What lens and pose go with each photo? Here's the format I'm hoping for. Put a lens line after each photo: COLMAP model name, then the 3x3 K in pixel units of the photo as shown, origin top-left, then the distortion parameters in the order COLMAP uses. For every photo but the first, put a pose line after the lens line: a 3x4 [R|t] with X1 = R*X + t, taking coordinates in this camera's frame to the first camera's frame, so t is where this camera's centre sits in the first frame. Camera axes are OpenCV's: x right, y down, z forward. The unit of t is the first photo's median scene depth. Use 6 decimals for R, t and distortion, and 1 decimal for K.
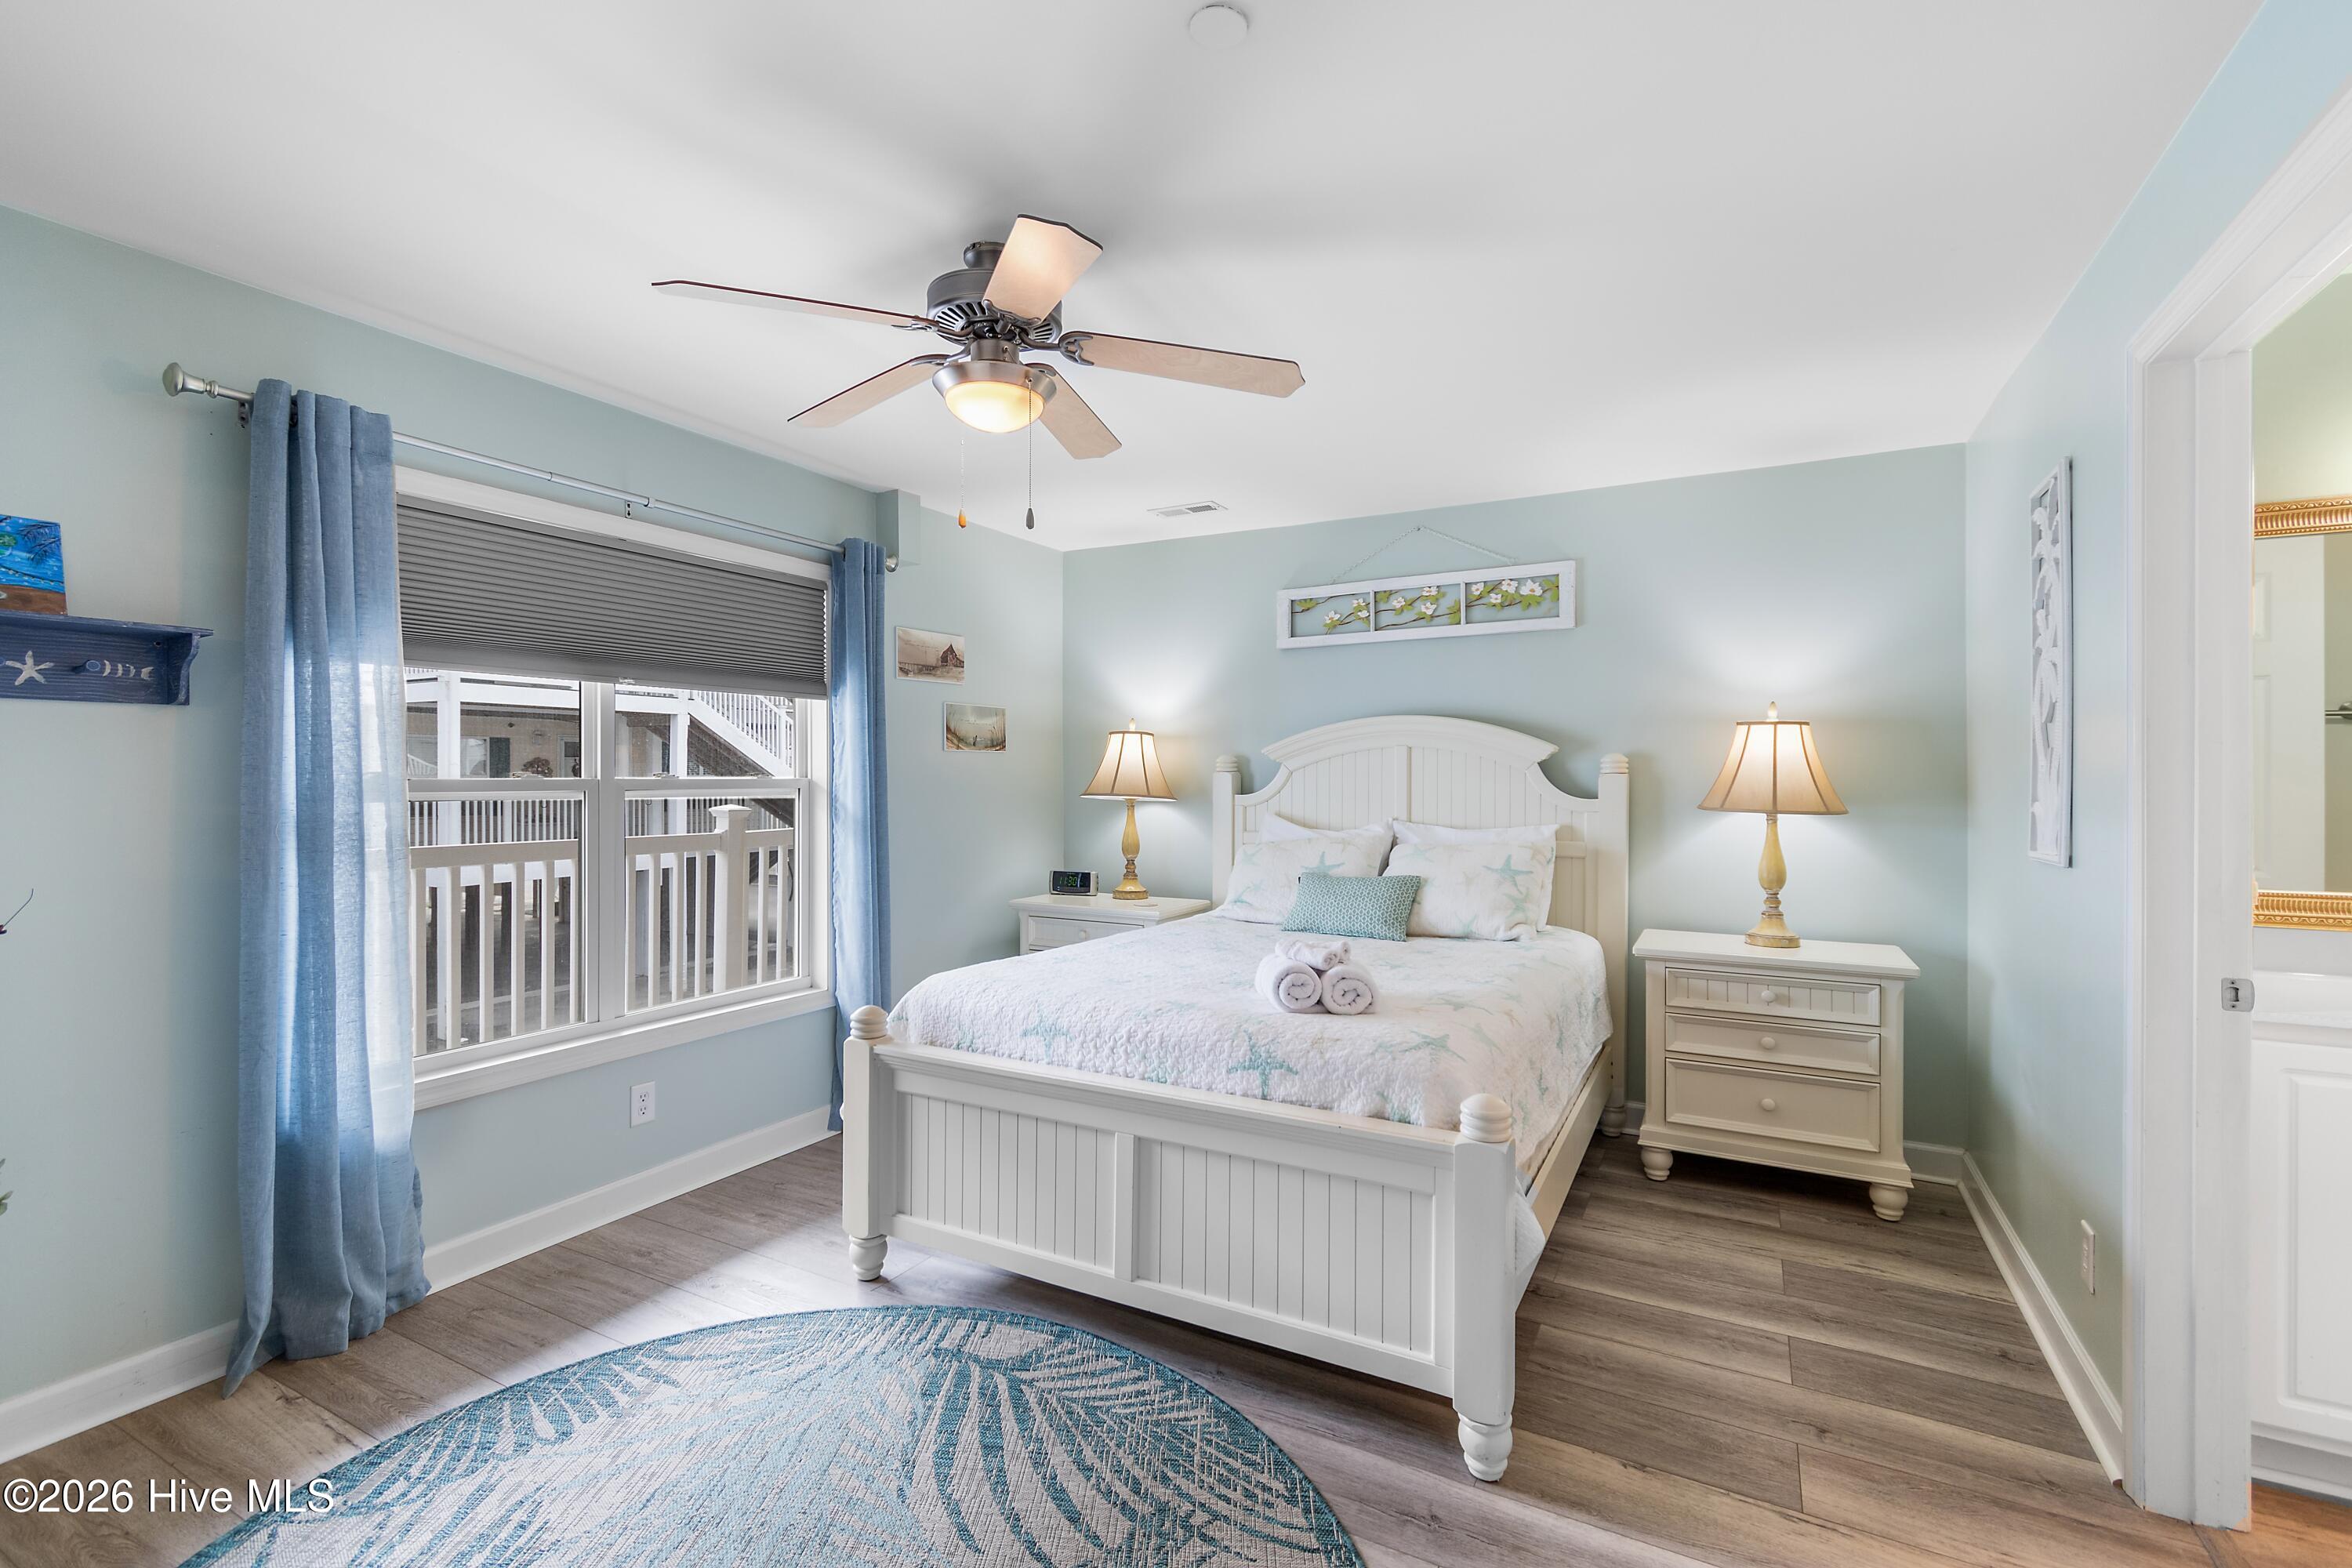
lens RADIAL K [[1042.6, 0, 1176.0], [0, 1042.6, 784.0], [0, 0, 1]] dist [0.003004, 0.000422]
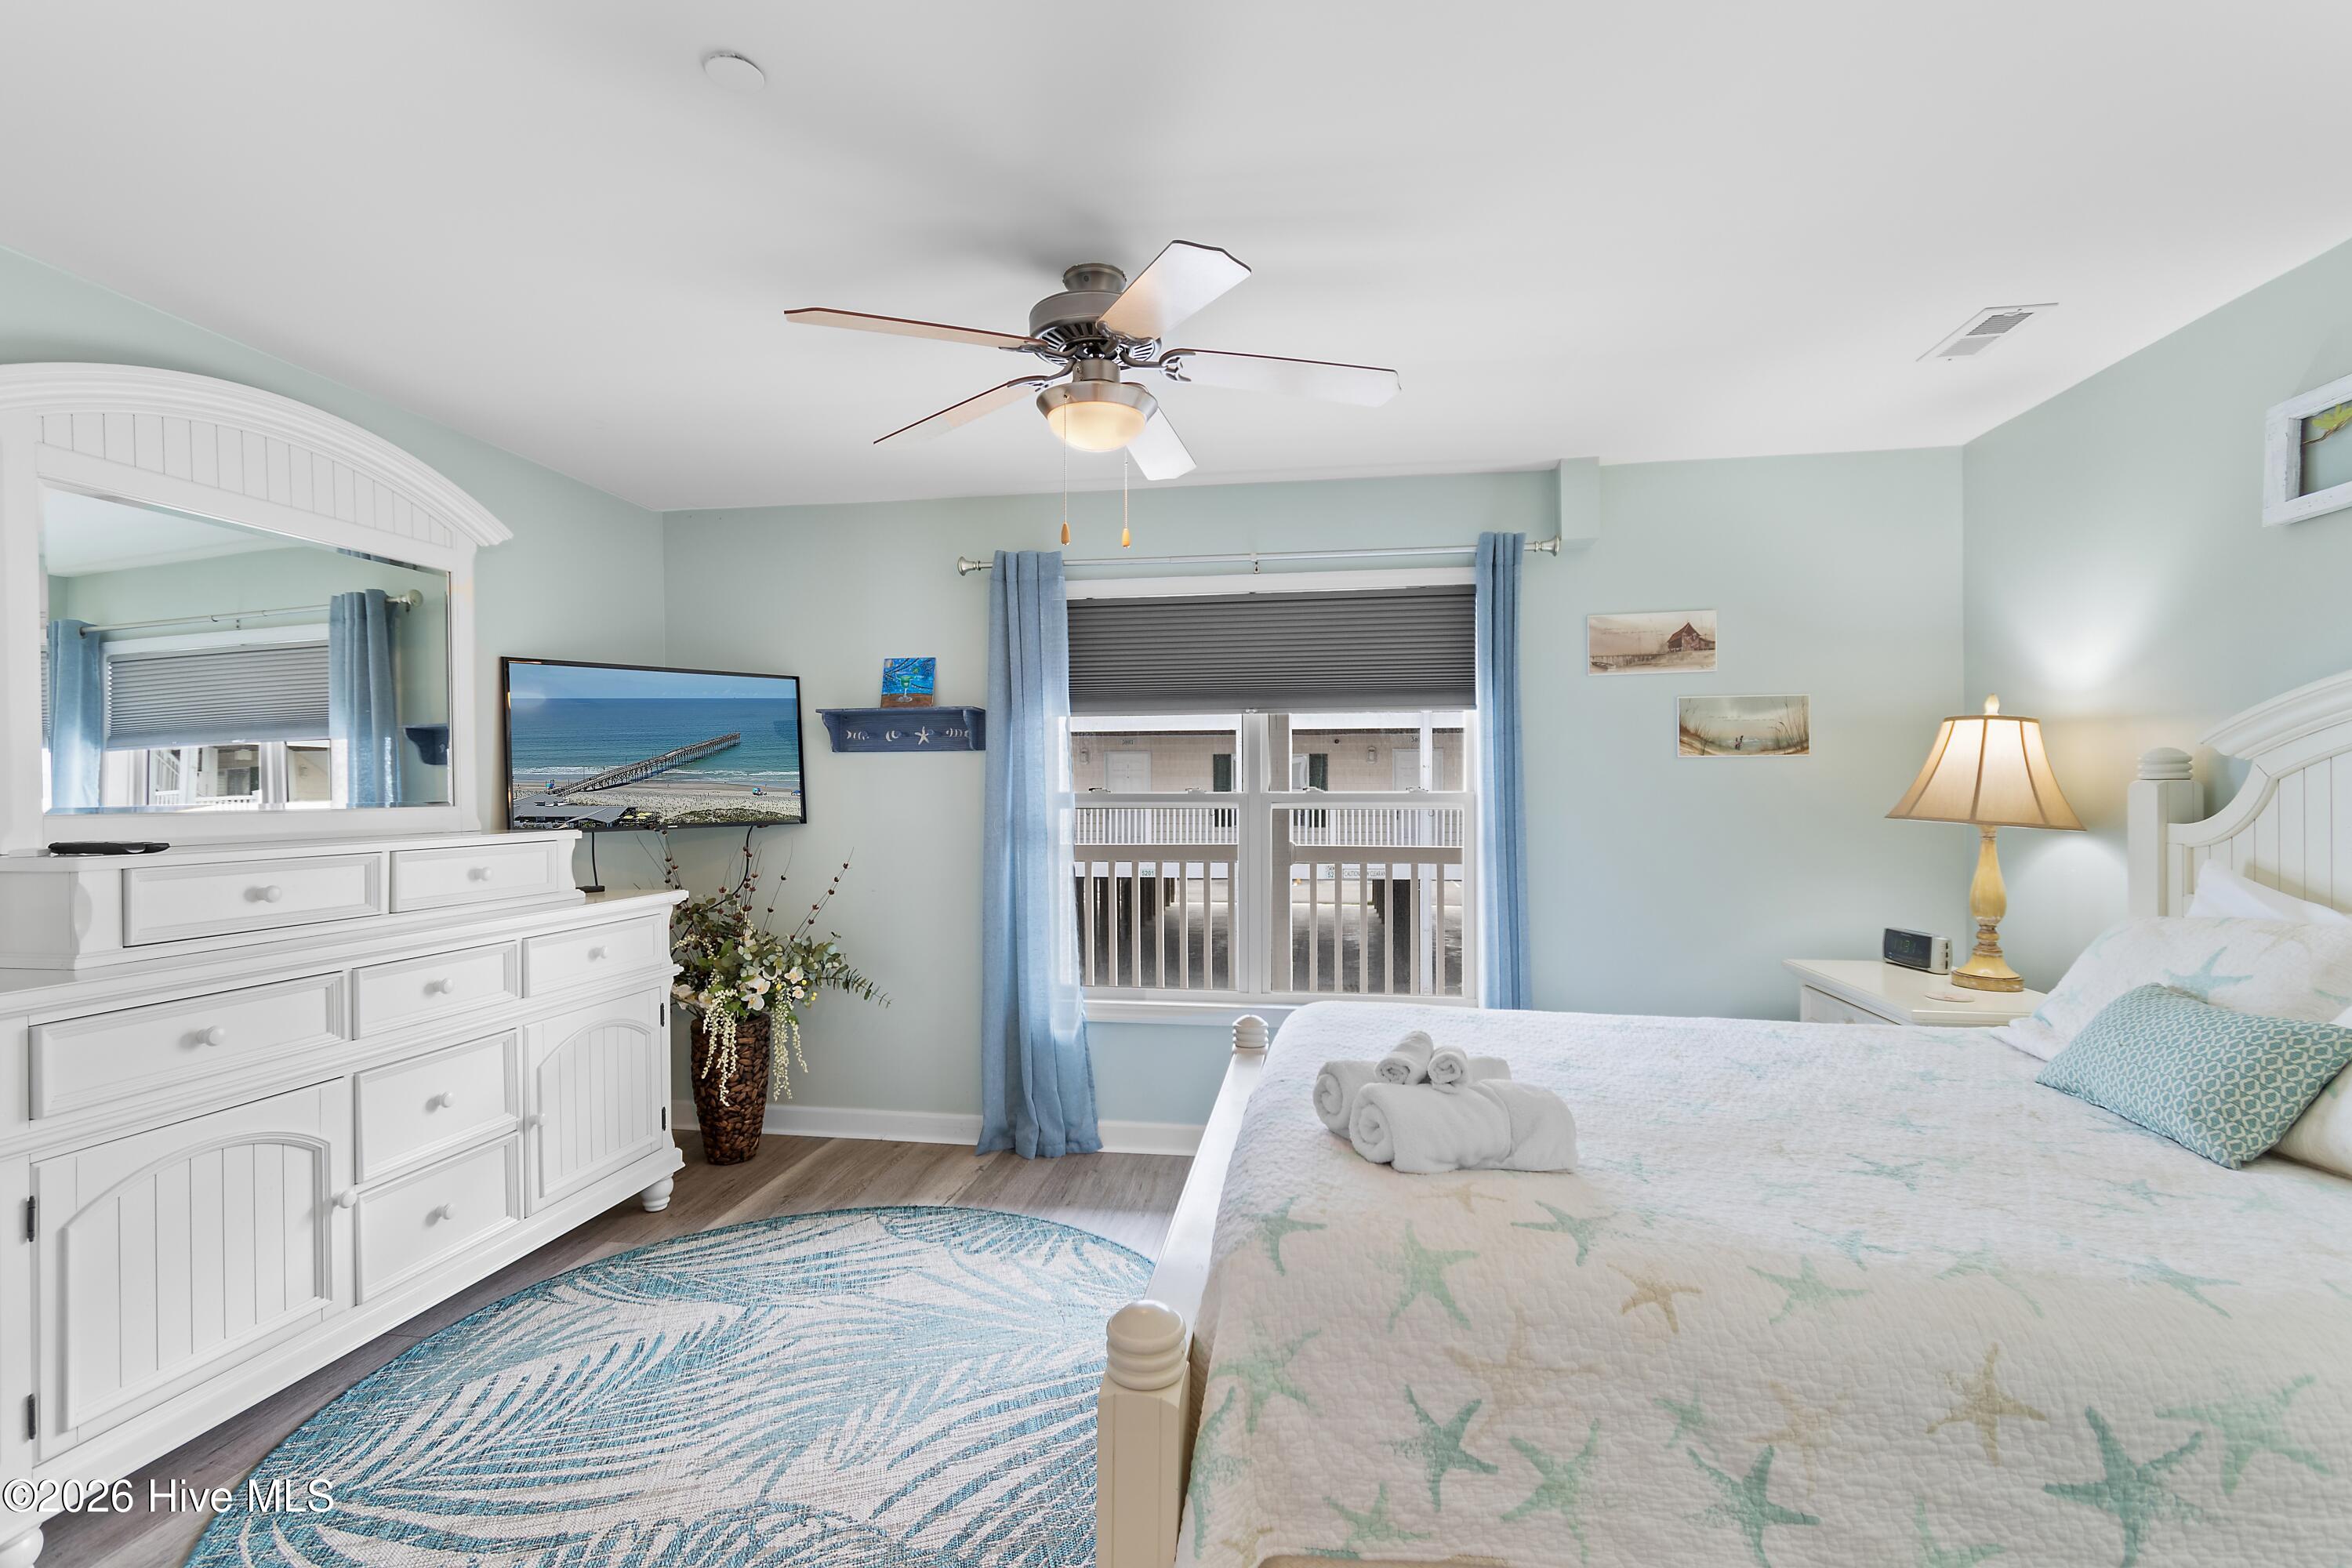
lens RADIAL K [[1045.1, 0, 1170.4], [0, 1045.1, 793.7], [0, 0, 1]] dist [0.001425, -0.000632]
pose [[0.332232, 0.002880, -0.943193, 0.570672], [-0.003736, 0.999992, 0.001737, -0.005621], [0.943190, 0.002946, 0.332240, 0.518322]]
